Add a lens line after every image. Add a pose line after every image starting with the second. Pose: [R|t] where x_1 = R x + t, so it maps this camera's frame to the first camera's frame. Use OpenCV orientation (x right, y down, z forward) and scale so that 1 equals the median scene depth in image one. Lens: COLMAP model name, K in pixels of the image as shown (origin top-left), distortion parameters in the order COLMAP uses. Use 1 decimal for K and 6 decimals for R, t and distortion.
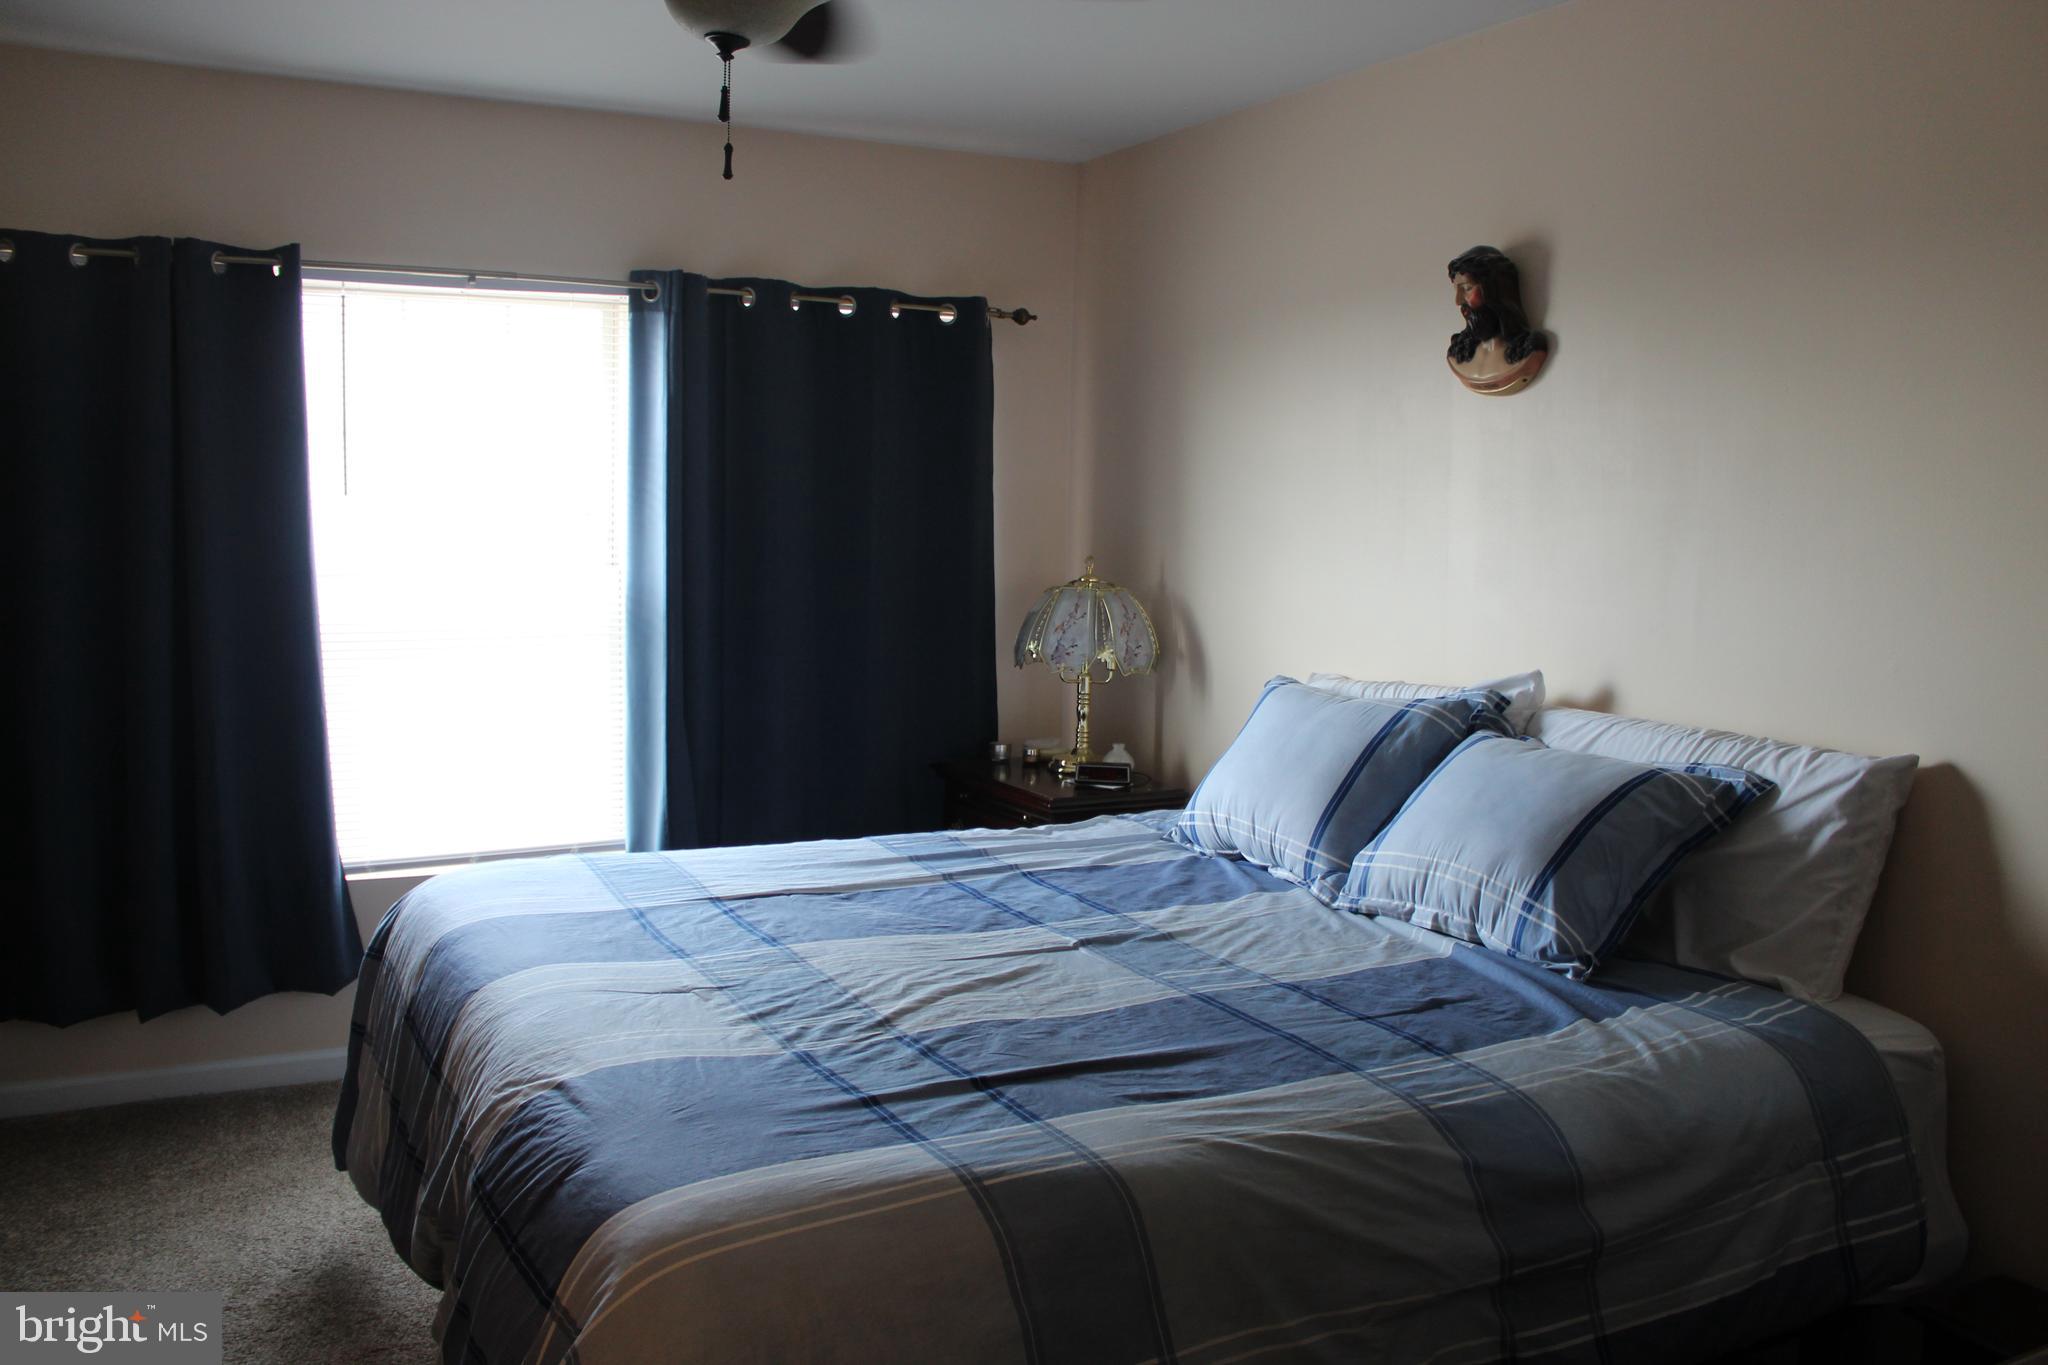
lens RADIAL K [[1700.3, 0, 1024.0], [0, 1700.3, 682.5], [0, 0, 1]] dist [-0.139515, 0.118779]
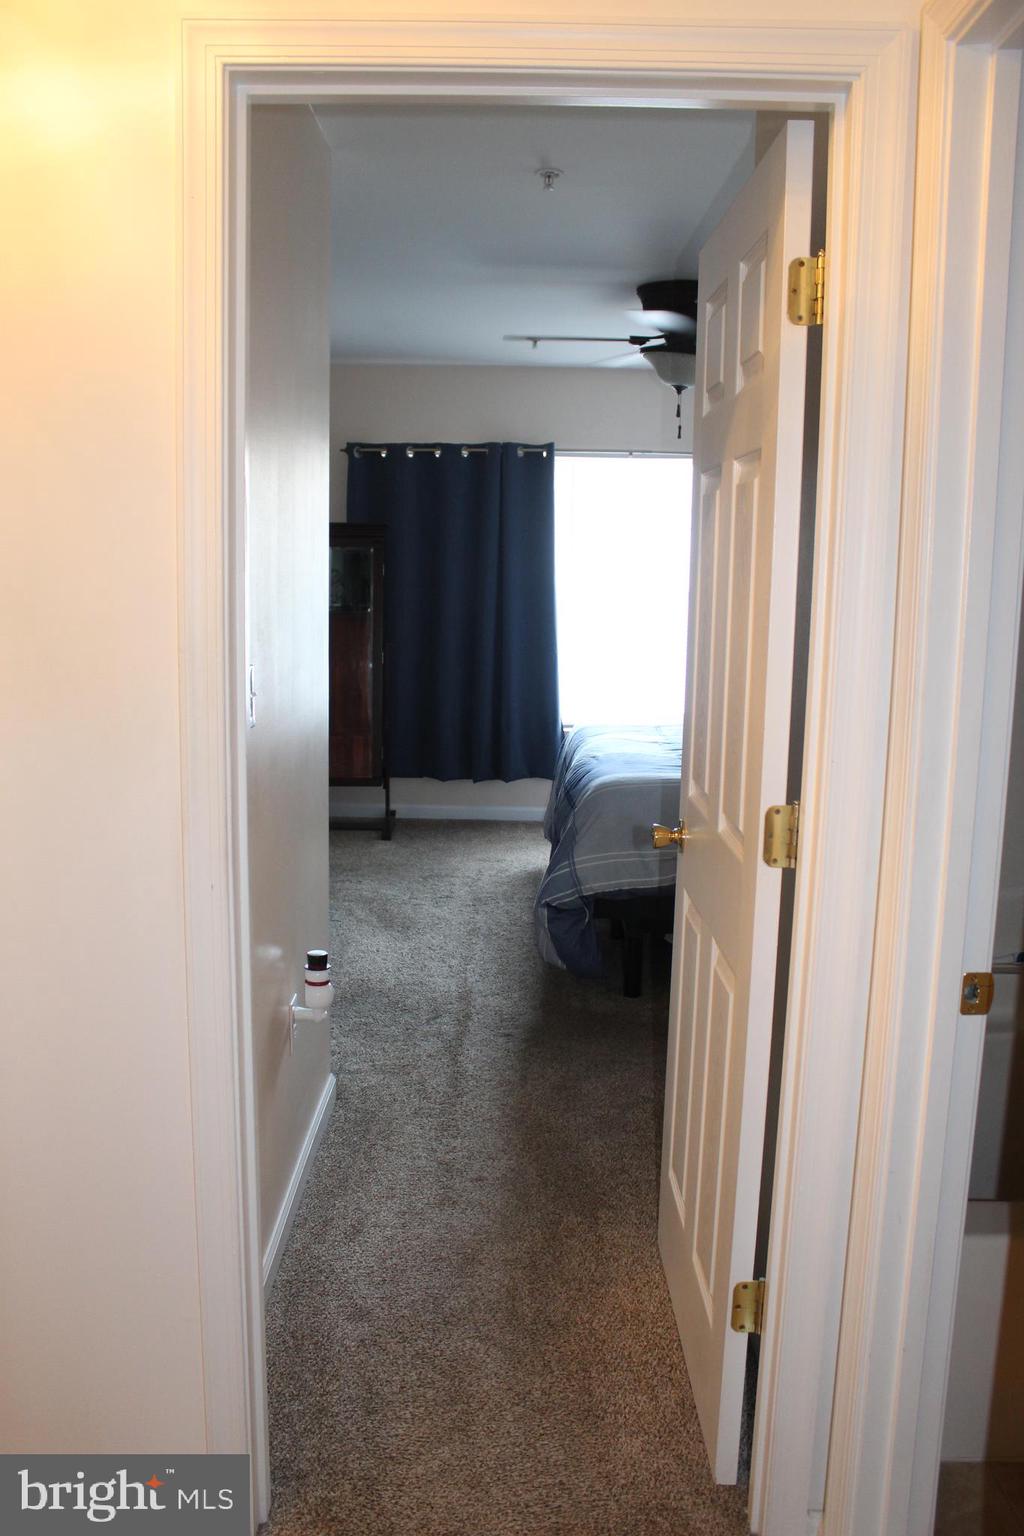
lens RADIAL K [[1275.2, 0, 512.0], [0, 1275.2, 768.0], [0, 0, 1]] dist [-0.139515, 0.118779]
pose [[0.884780, 0.075971, -0.459775, 0.339211], [-0.050496, 0.996442, 0.067473, 0.063225], [0.463265, -0.036481, 0.885469, -0.572195]]
